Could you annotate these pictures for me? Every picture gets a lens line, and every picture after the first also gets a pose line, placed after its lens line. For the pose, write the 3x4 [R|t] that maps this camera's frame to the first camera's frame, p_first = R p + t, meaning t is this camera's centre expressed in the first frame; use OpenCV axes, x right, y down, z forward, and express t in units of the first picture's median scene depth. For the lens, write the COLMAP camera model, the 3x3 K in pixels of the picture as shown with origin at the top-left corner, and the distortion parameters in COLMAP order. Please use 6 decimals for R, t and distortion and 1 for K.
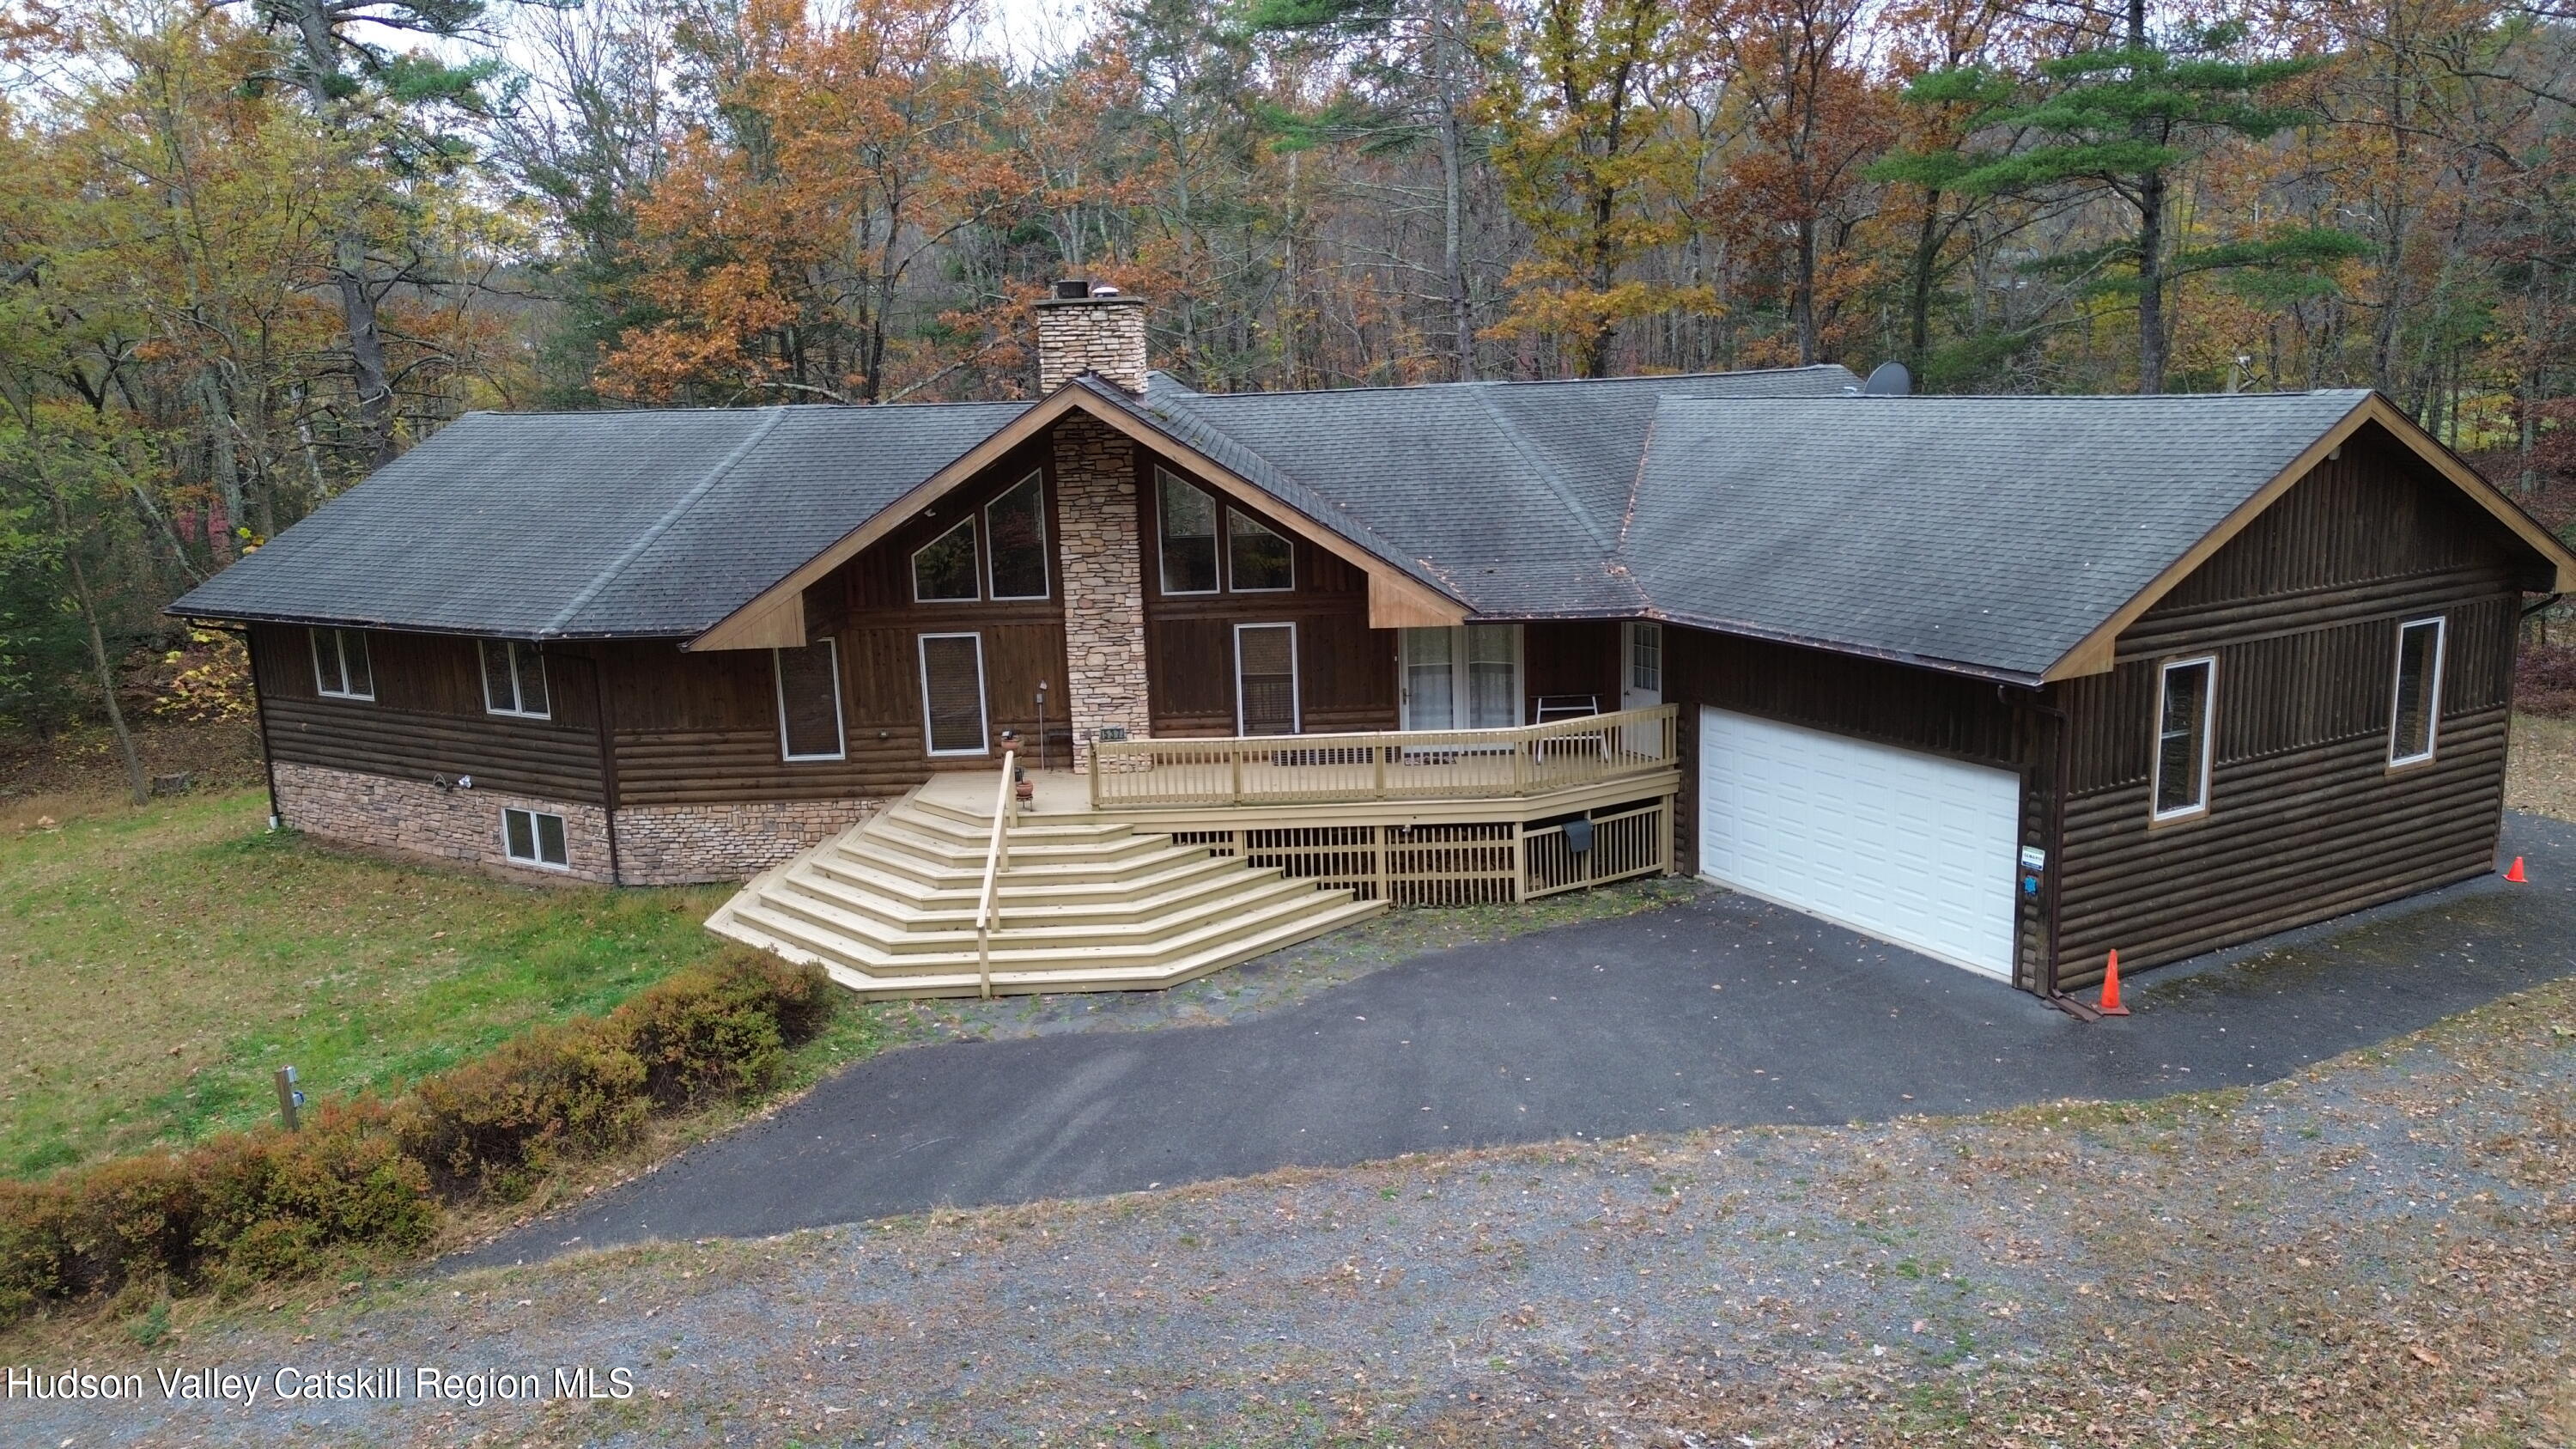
lens RADIAL K [[1838.8, 0, 1289.9], [0, 1838.8, 722.8], [0, 0, 1]] dist [0.060106, -0.004274]
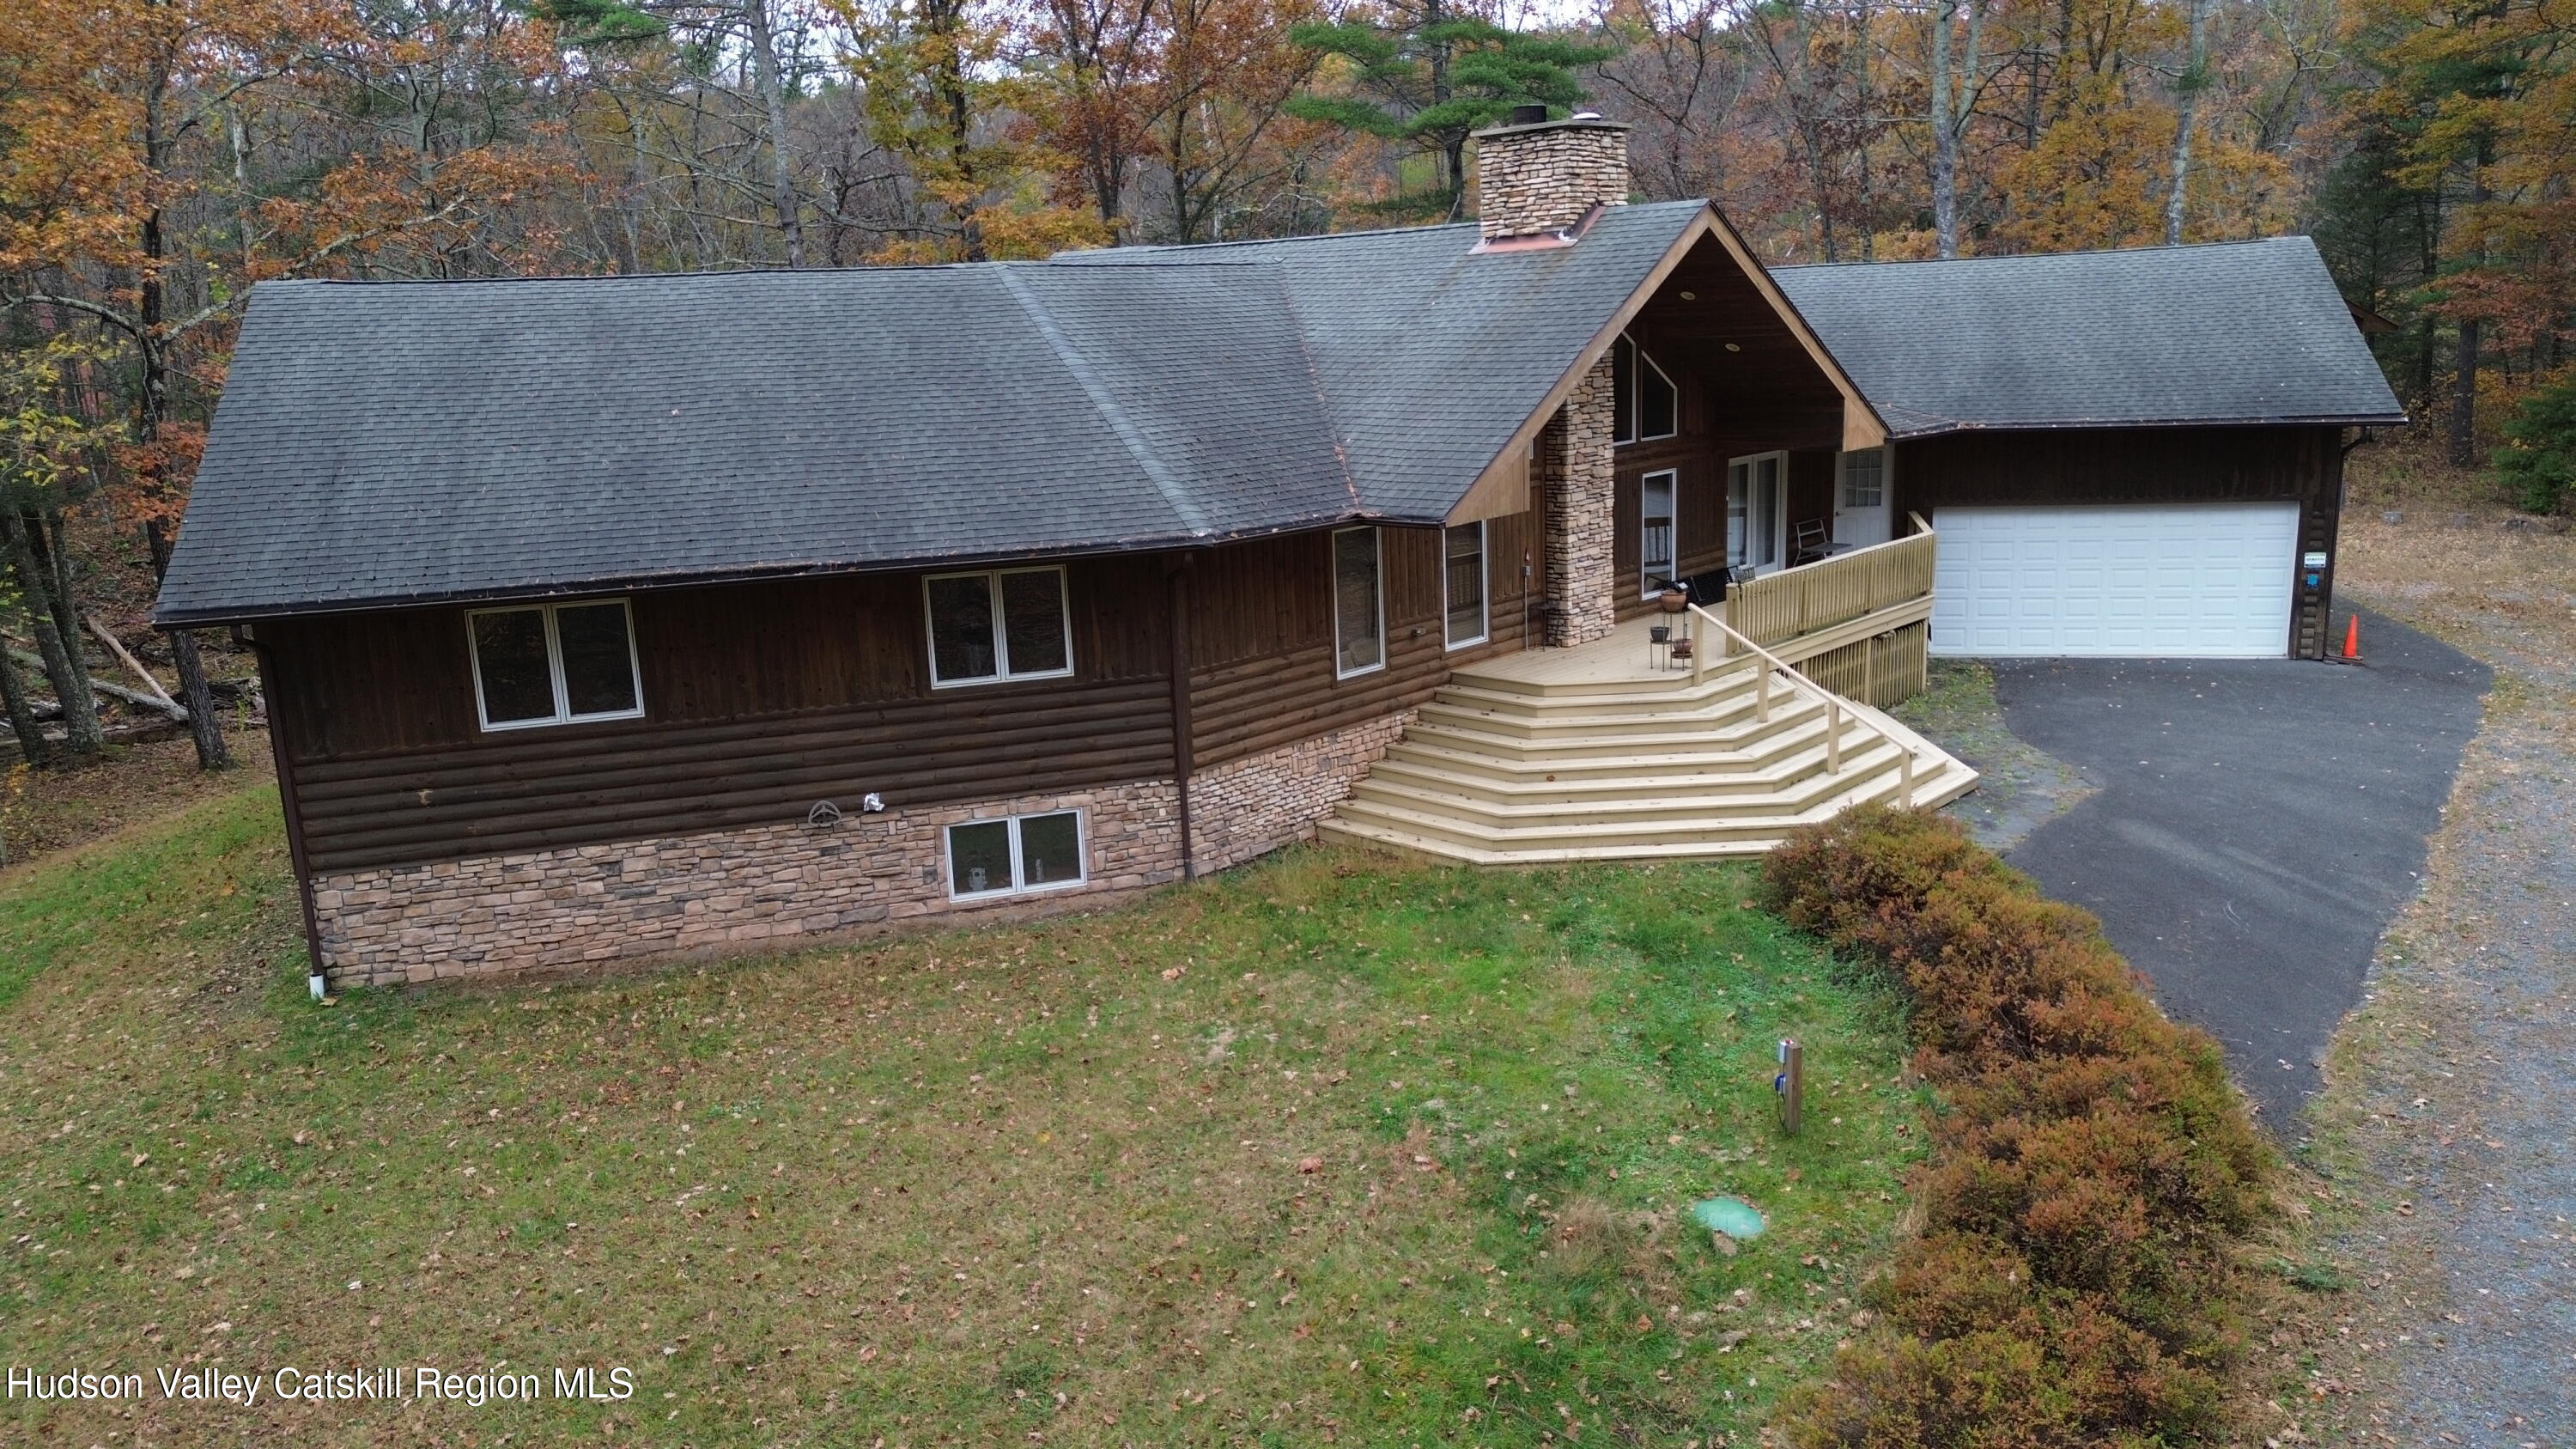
lens RADIAL K [[1838.8, 0, 1287.6], [0, 1838.8, 727.1], [0, 0, 1]] dist [0.060106, -0.004274]
pose [[0.671710, -0.158373, 0.723688, -0.876332], [0.163031, 0.984534, 0.064135, -0.014496], [-0.722653, 0.074904, 0.687141, 0.462115]]
